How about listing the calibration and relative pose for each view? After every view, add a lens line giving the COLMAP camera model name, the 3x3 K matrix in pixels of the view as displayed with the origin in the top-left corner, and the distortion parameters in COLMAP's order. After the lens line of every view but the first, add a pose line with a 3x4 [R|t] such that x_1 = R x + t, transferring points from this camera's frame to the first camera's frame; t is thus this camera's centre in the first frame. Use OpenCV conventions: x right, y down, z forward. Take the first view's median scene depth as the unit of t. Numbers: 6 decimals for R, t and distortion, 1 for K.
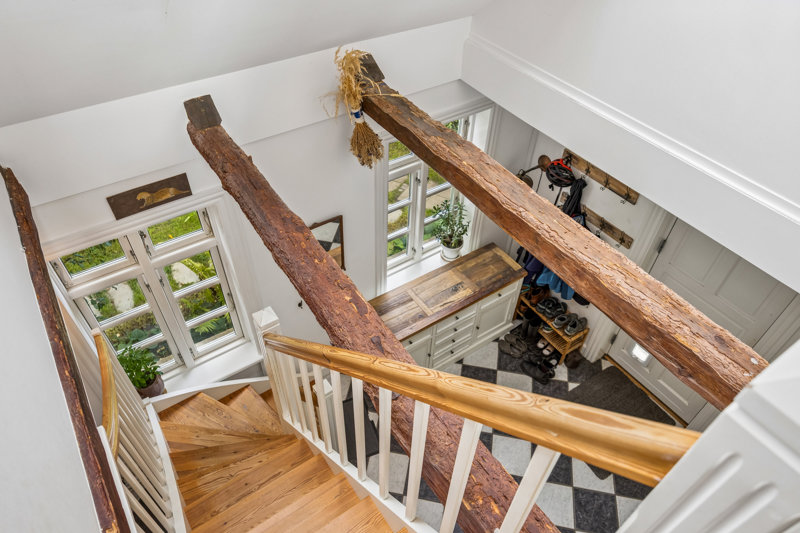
lens RADIAL K [[532.1, 0, 399.5], [0, 532.1, 265.1], [0, 0, 1]] dist [0.001946, 0.000255]
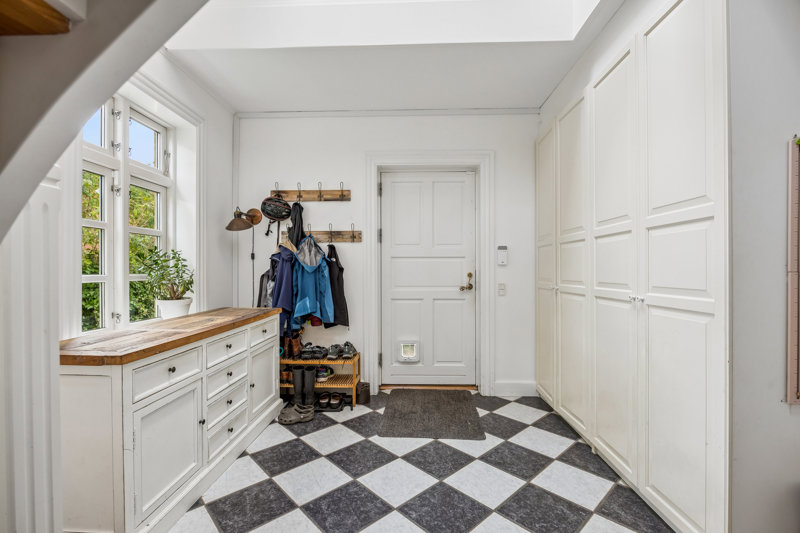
lens RADIAL K [[358.5, 0, 401.7], [0, 358.5, 270.2], [0, 0, 1]] dist [0.002056, 0.000153]
pose [[0.600054, -0.031192, 0.799351, -0.134586], [0.579403, 0.705917, -0.407398, 0.370599], [-0.551568, 0.707607, 0.441661, 0.640508]]
